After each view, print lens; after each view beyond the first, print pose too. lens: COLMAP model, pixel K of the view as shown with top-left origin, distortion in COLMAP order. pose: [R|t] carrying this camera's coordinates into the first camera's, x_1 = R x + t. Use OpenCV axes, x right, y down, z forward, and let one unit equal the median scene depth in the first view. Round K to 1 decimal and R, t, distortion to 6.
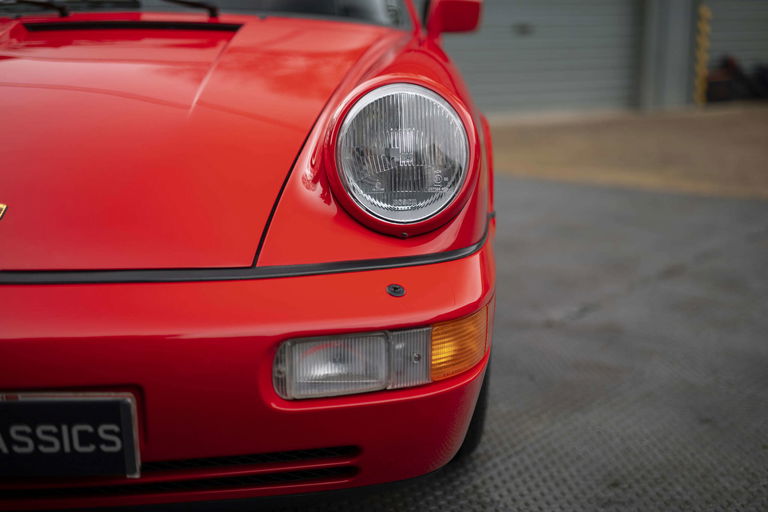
lens RADIAL K [[1127.0, 0, 384.0], [0, 1127.0, 256.0], [0, 0, 1]] dist [-0.018220, -0.018475]
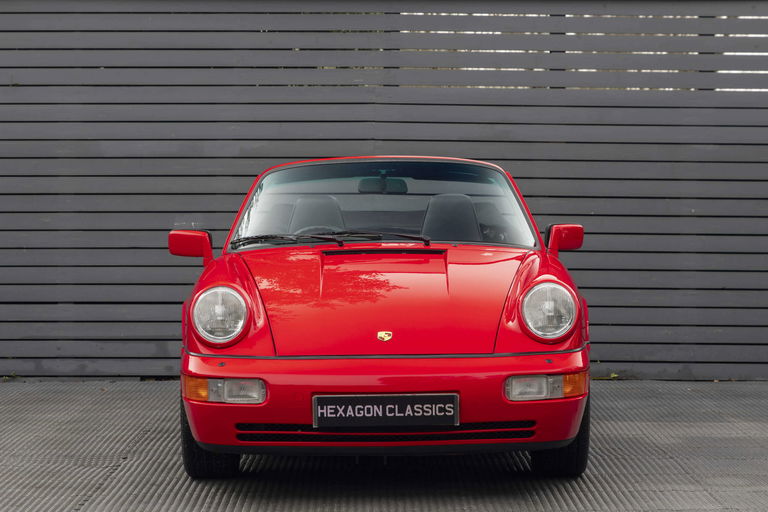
lens RADIAL K [[2390.8, 0, 384.0], [0, 2390.8, 256.0], [0, 0, 1]] dist [-0.050515, 0.504541]
pose [[0.999785, -0.019644, -0.006701, -0.334048], [0.018297, 0.986584, -0.162228, 0.692098], [0.009798, 0.162071, 0.986730, -4.556391]]
